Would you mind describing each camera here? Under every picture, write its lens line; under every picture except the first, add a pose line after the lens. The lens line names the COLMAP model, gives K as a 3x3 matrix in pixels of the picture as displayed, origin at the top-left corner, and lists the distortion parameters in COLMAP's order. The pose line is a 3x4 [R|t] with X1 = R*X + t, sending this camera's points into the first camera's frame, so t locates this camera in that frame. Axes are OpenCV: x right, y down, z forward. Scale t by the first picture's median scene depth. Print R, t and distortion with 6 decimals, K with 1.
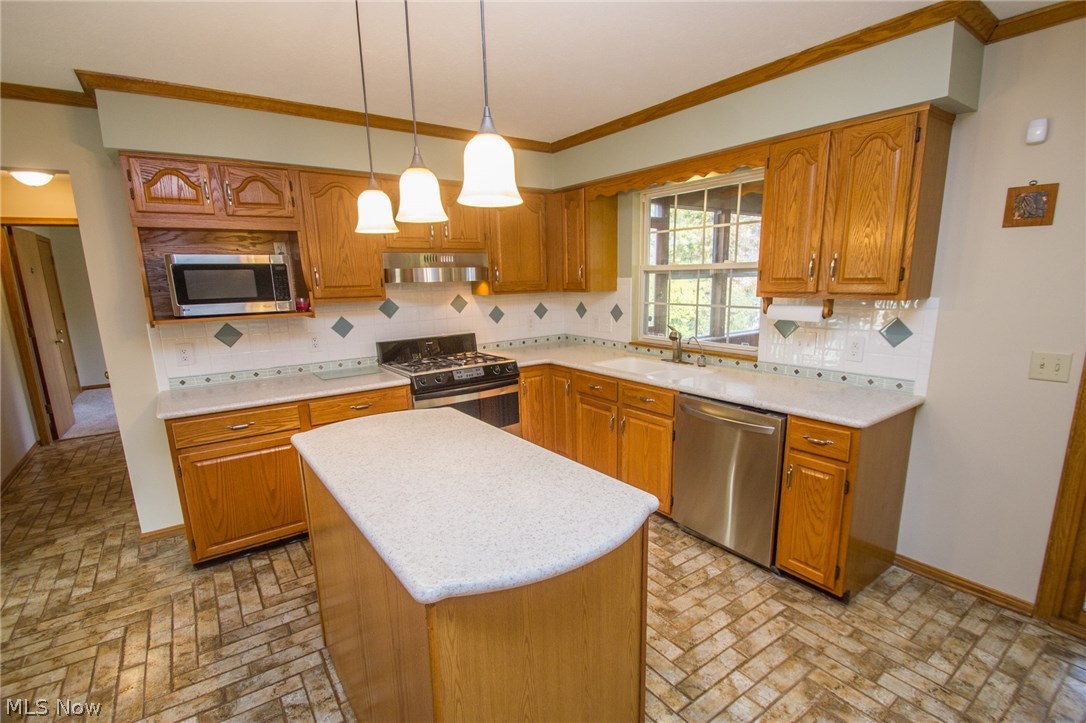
lens RADIAL K [[501.4, 0, 548.5], [0, 501.4, 368.3], [0, 0, 1]] dist [-0.020053, -0.000741]
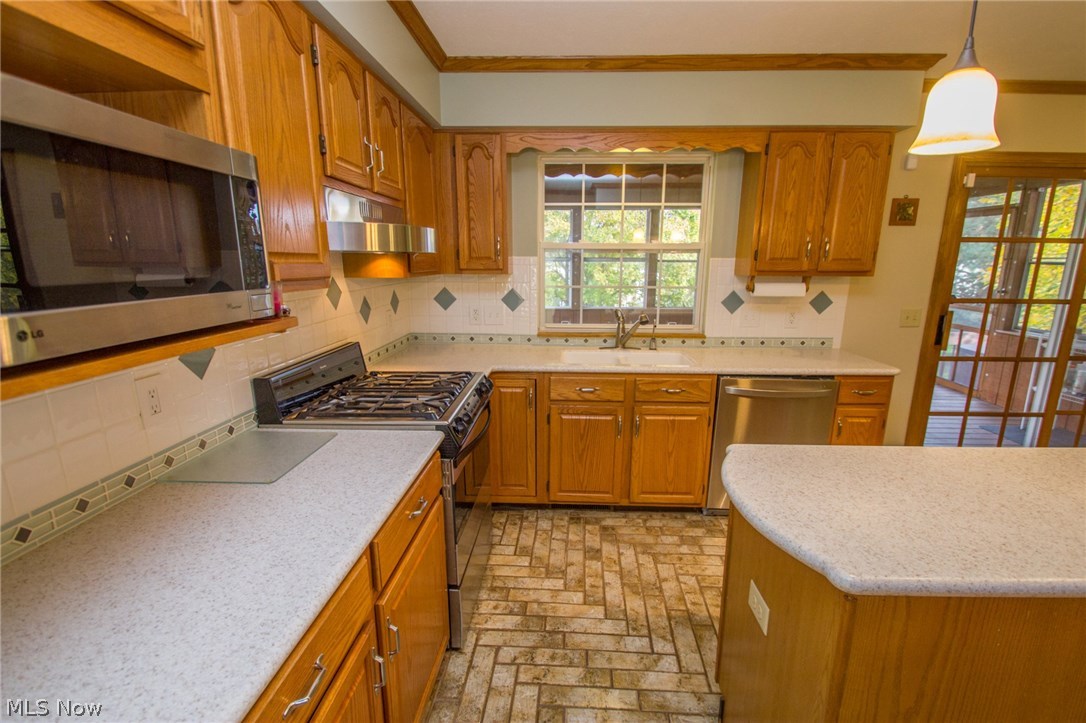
lens RADIAL K [[501.4, 0, 549.5], [0, 501.4, 372.0], [0, 0, 1]] dist [-0.020053, -0.000741]
pose [[0.630390, -0.149779, 0.761692, -0.612697], [0.127421, 0.987866, 0.088799, -0.078363], [-0.765750, 0.041077, 0.641825, 0.574815]]
